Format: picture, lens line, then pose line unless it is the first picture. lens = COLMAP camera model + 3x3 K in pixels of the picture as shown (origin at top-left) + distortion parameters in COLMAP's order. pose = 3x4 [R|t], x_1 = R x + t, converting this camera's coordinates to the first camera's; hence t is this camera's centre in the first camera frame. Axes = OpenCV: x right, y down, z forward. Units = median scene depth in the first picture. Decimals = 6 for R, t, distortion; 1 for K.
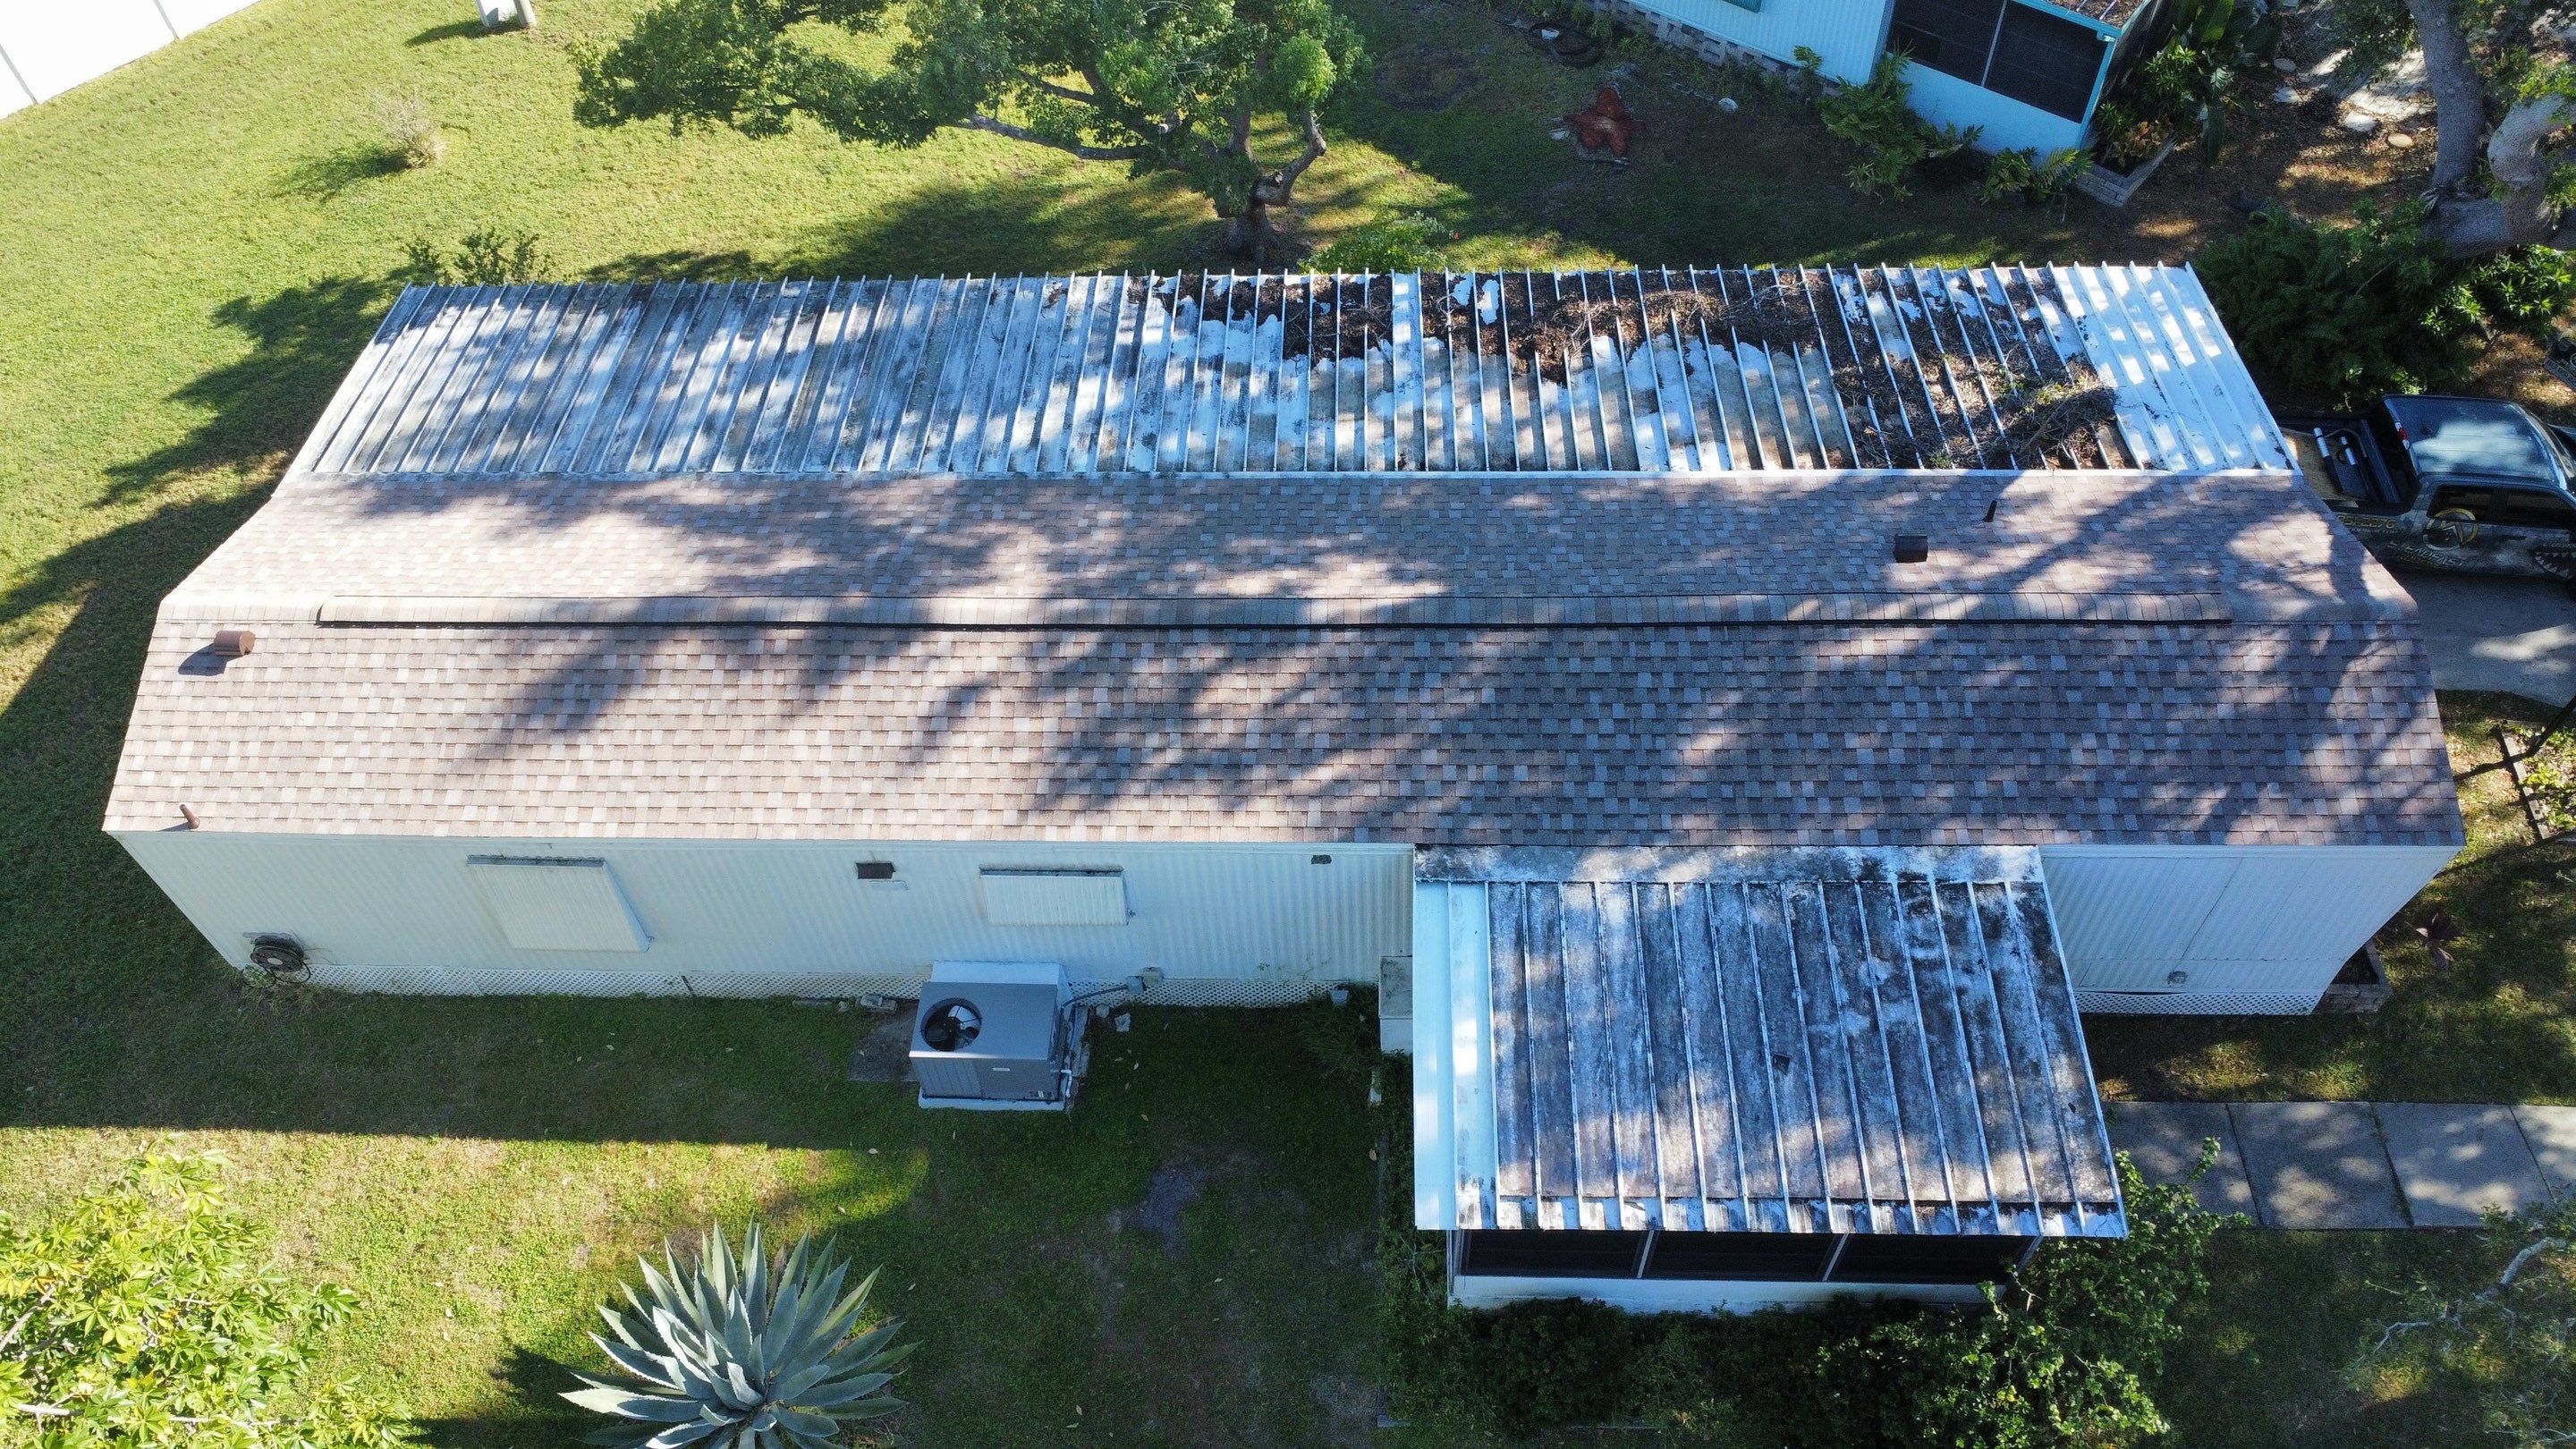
lens RADIAL K [[1852.9, 0, 1279.0], [0, 1852.9, 718.4], [0, 0, 1]] dist [-0.017322, -0.029495]
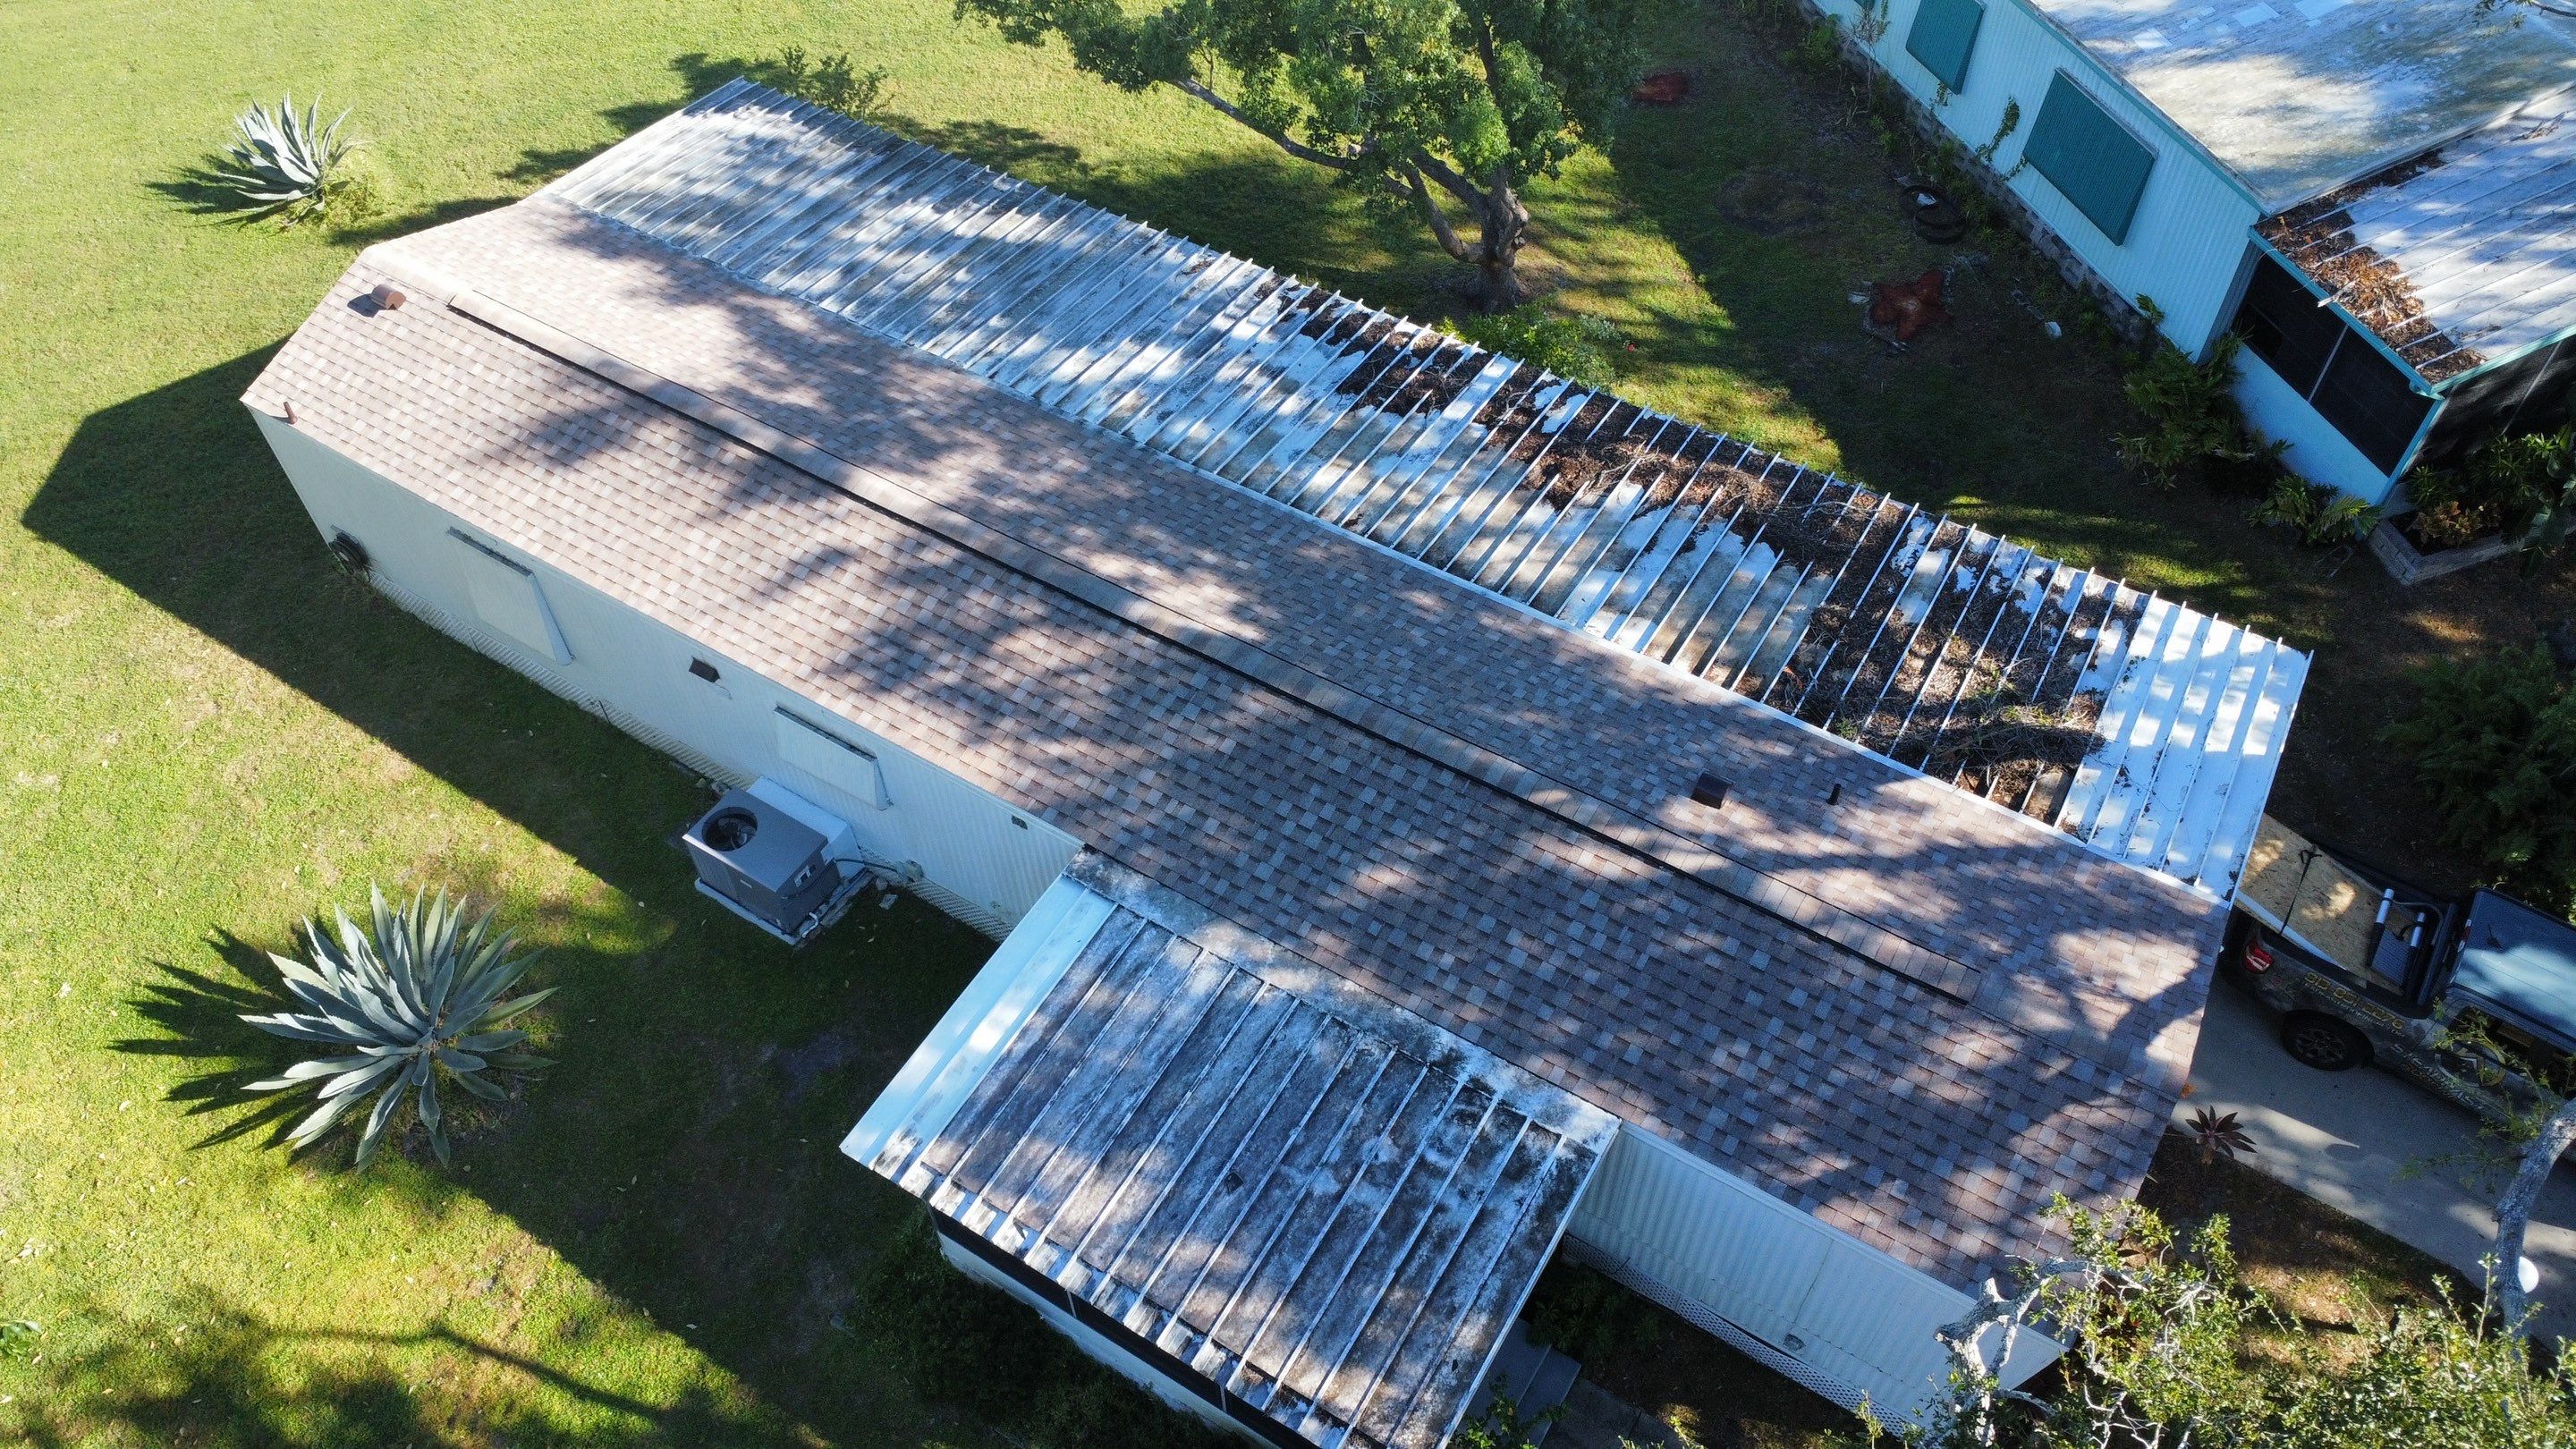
lens RADIAL K [[1847.1, 0, 1273.1], [0, 1847.1, 723.7], [0, 0, 1]] dist [-0.023636, -0.008669]
pose [[0.866333, 0.398456, -0.301164, 0.408362], [-0.396997, 0.915231, 0.068891, -0.097027], [0.303085, 0.059879, 0.951081, 0.039154]]
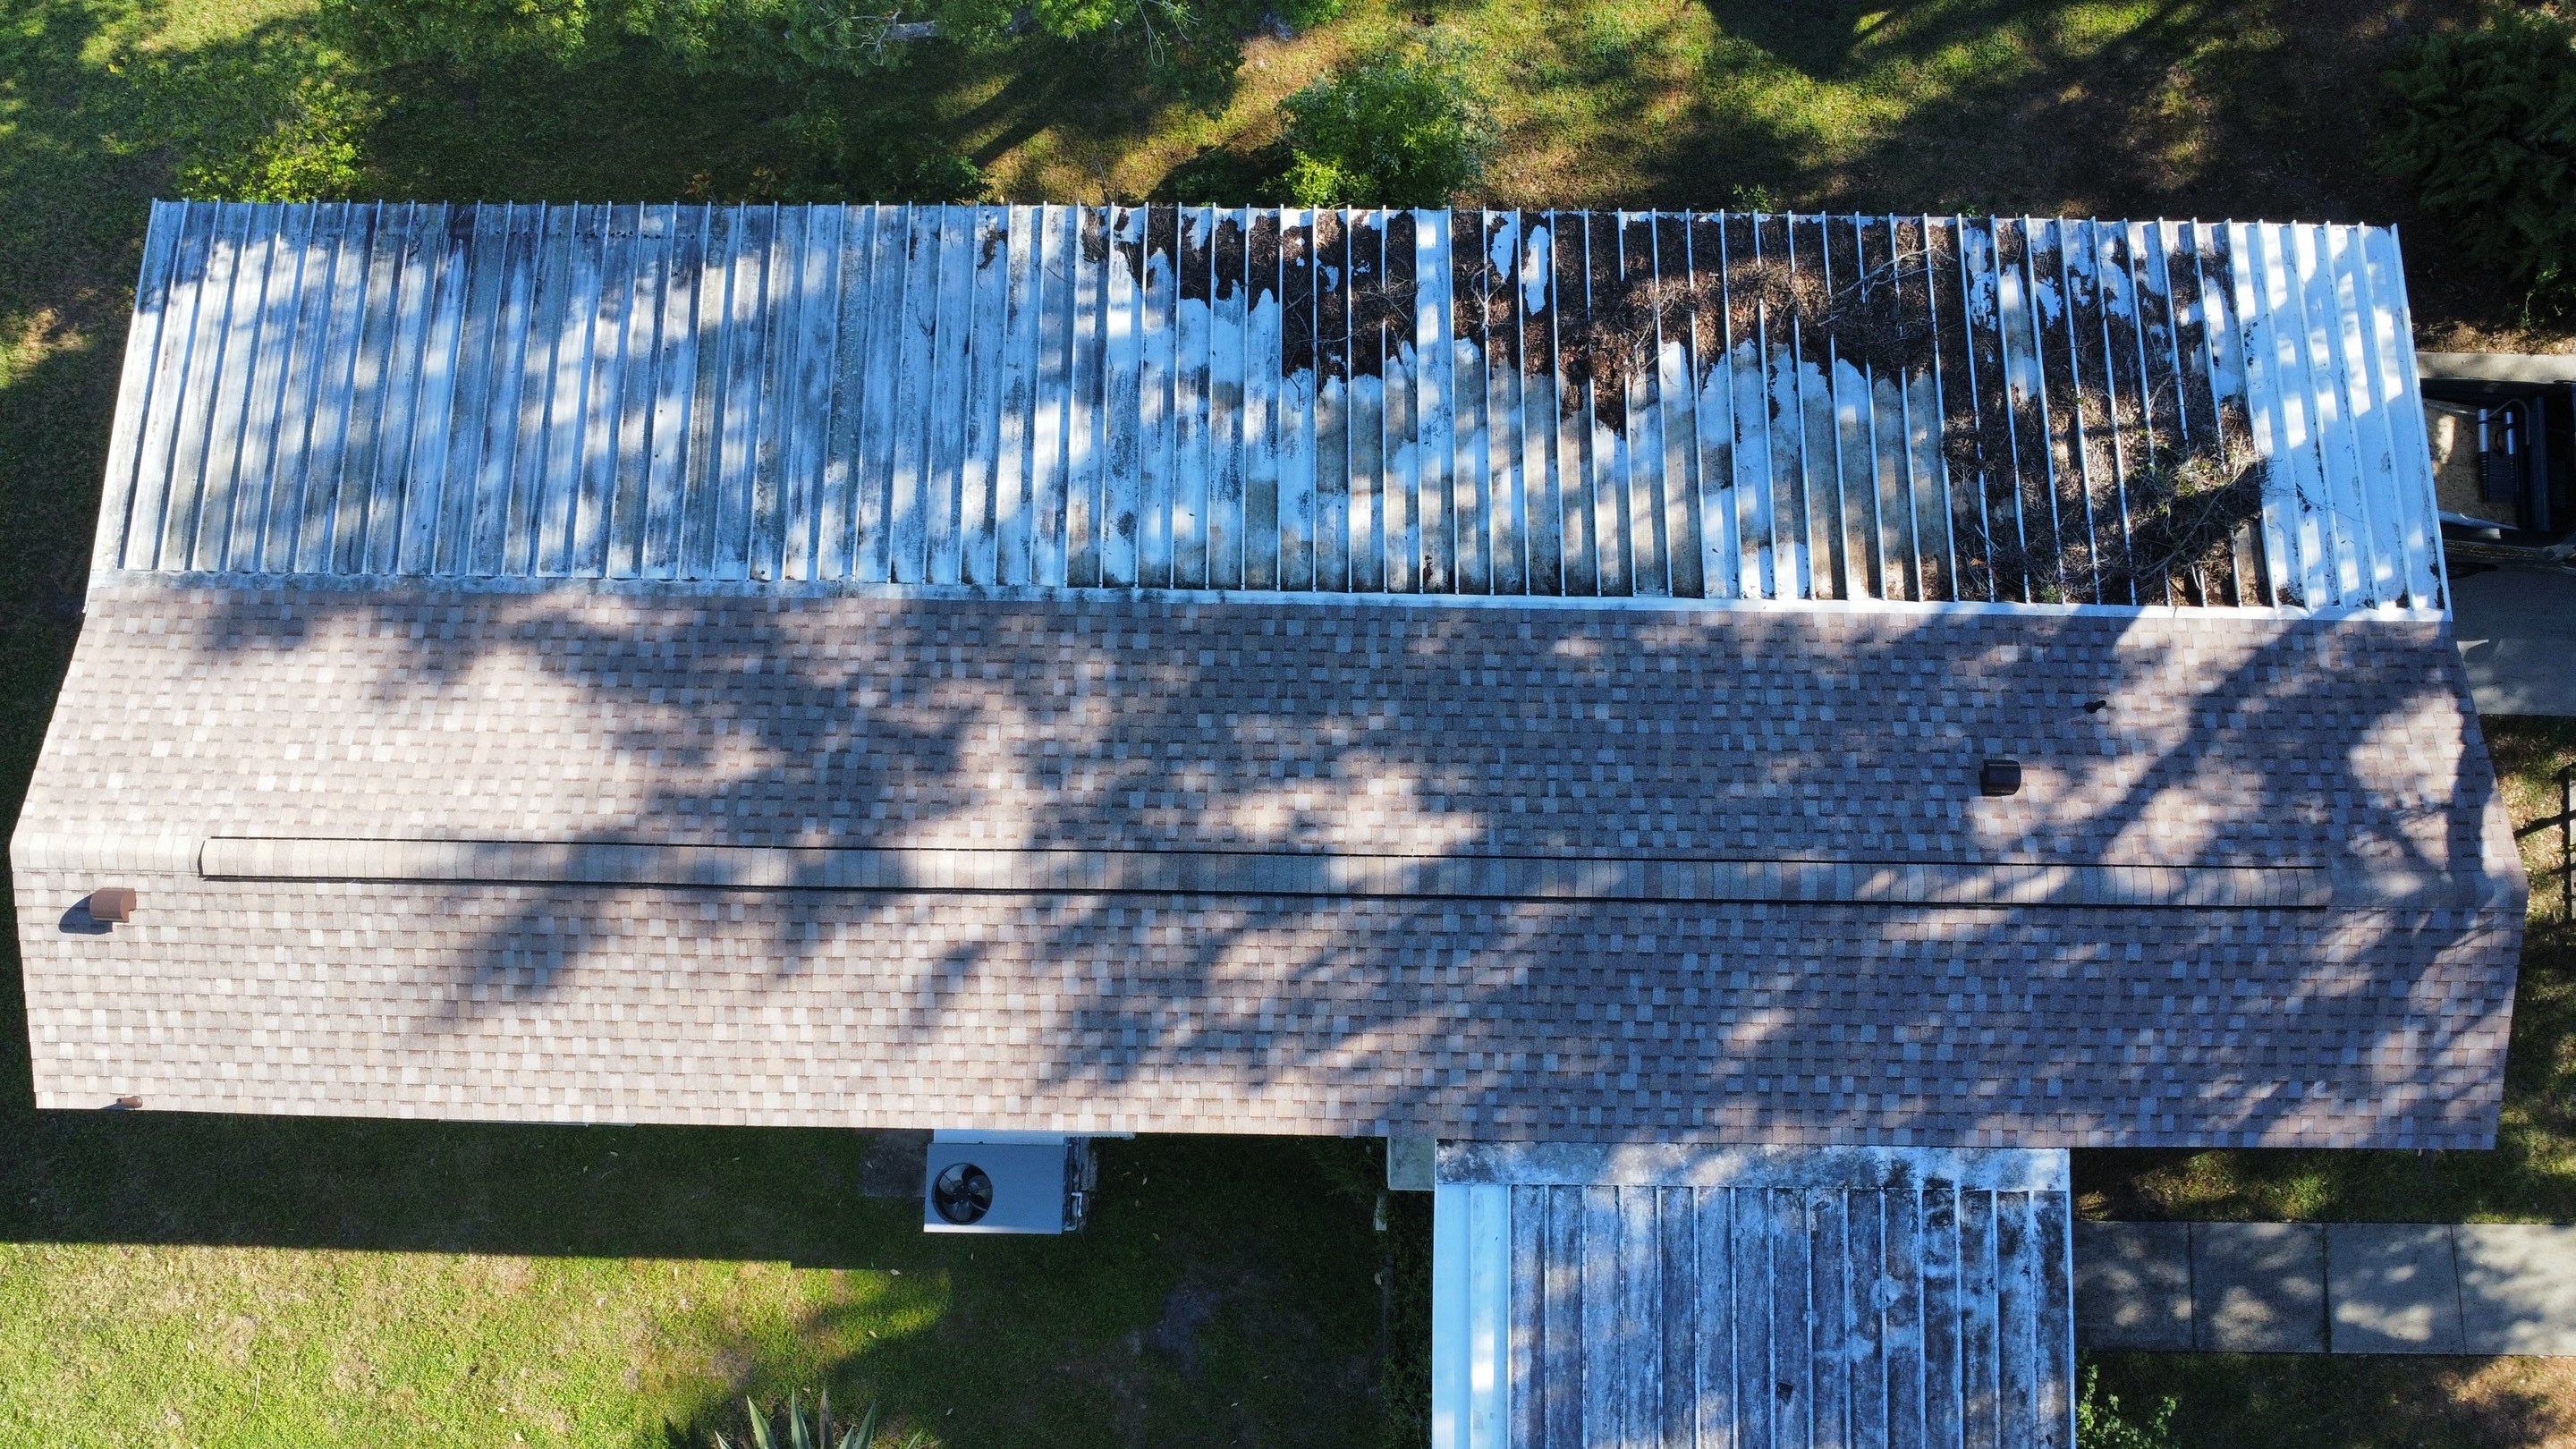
lens RADIAL K [[1848.2, 0, 1280.3], [0, 1848.2, 715.1], [0, 0, 1]] dist [-0.026753, -0.008631]
pose [[0.999172, -0.017153, 0.036904, -0.036466], [-0.003795, 0.863609, 0.504148, -0.551940], [-0.040519, -0.503870, 0.862828, 0.257405]]
